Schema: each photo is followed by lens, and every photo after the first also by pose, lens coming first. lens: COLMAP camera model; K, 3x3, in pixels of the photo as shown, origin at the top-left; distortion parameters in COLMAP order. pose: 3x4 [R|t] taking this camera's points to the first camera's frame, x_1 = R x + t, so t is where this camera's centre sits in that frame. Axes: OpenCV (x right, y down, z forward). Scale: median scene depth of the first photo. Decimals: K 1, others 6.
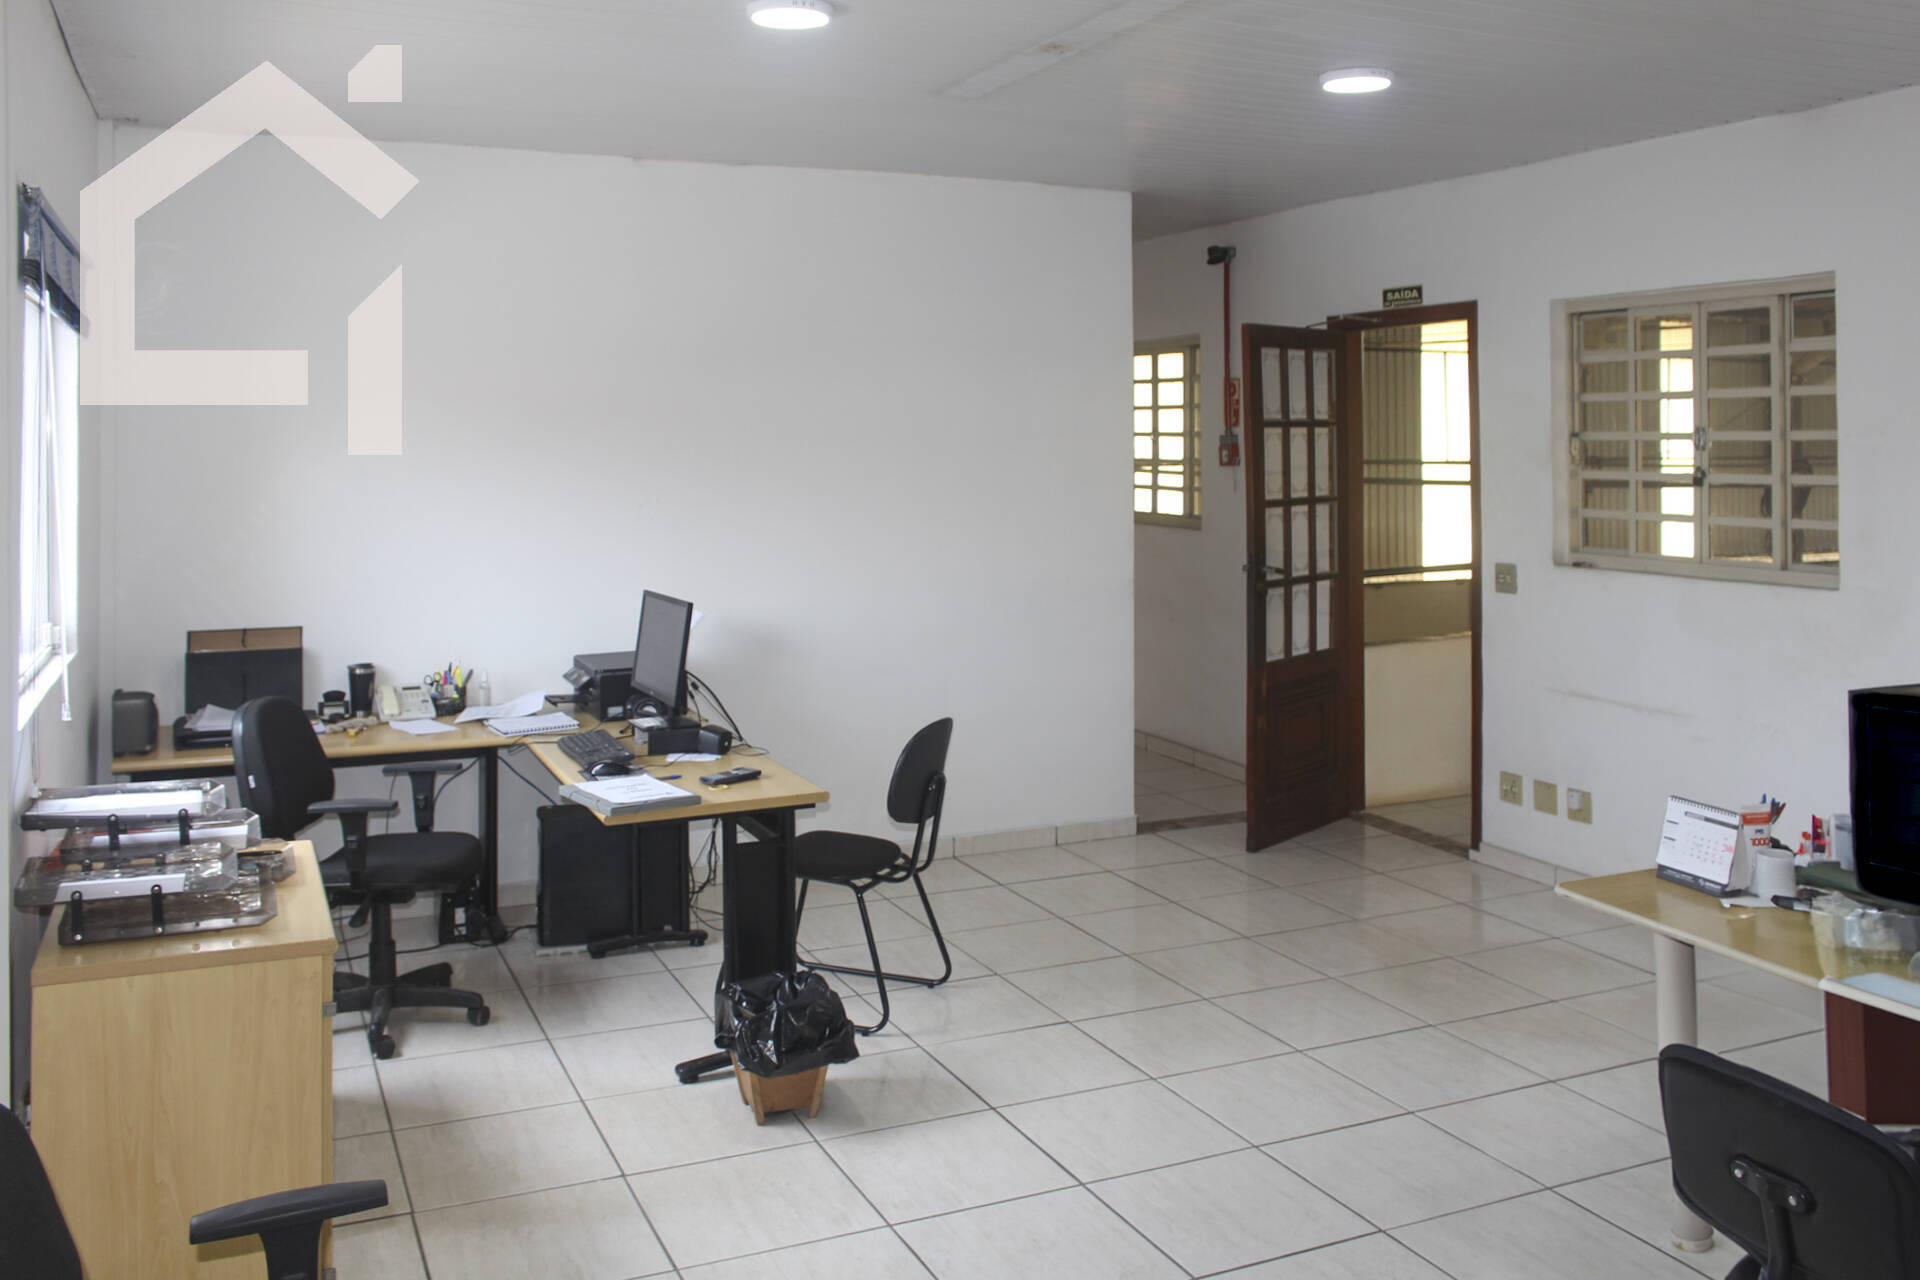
lens RADIAL K [[1581.9, 0, 960.0], [0, 1581.9, 640.0], [0, 0, 1]] dist [-0.098363, 0.134829]
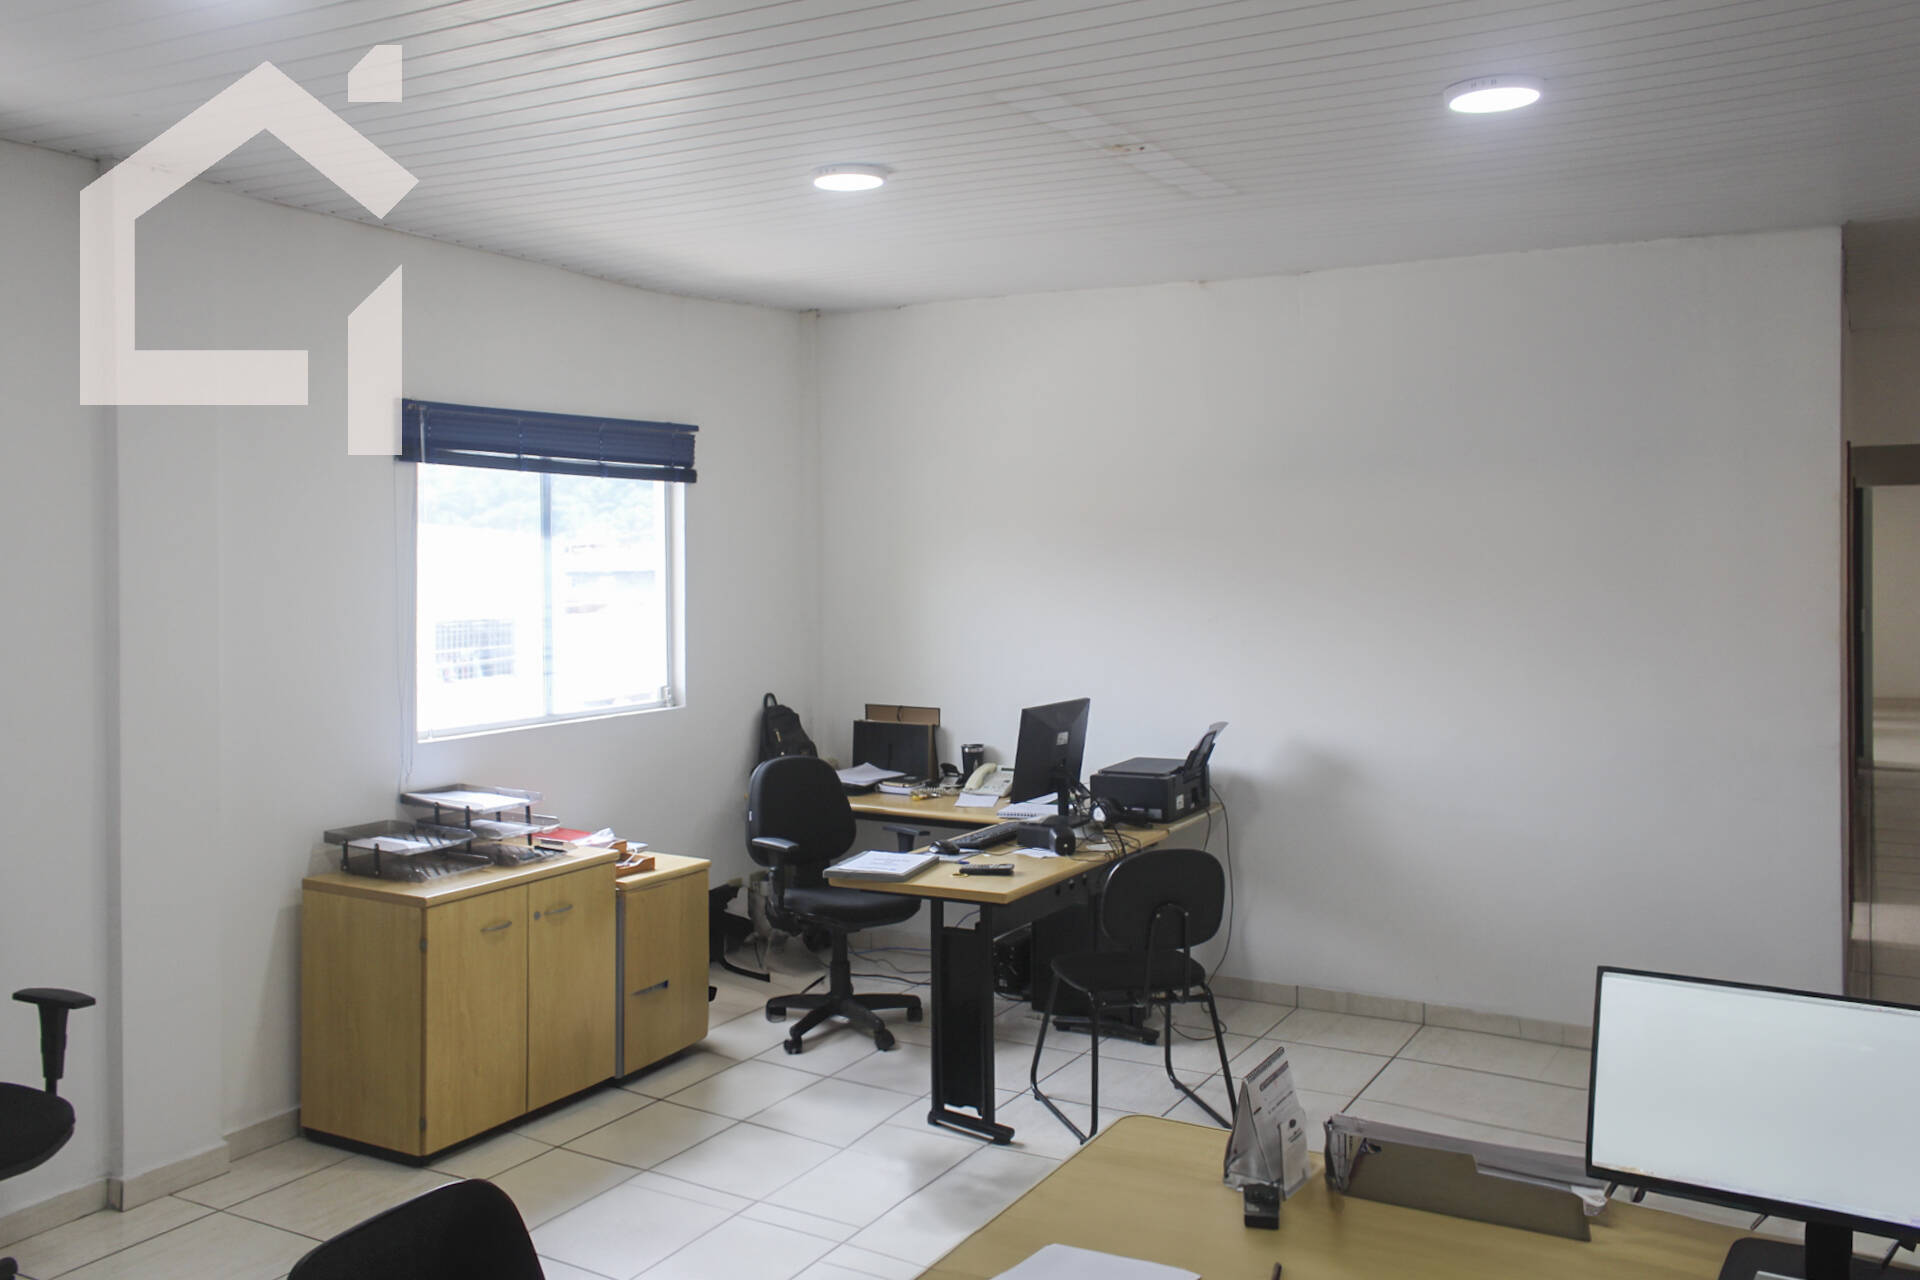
lens RADIAL K [[1631.2, 0, 960.0], [0, 1631.2, 640.0], [0, 0, 1]] dist [-0.146849, 0.145693]
pose [[0.586386, 0.035347, -0.809260, 0.603315], [-0.090758, 0.995624, -0.022276, -0.034370], [0.804932, 0.086509, 0.587028, 0.270583]]
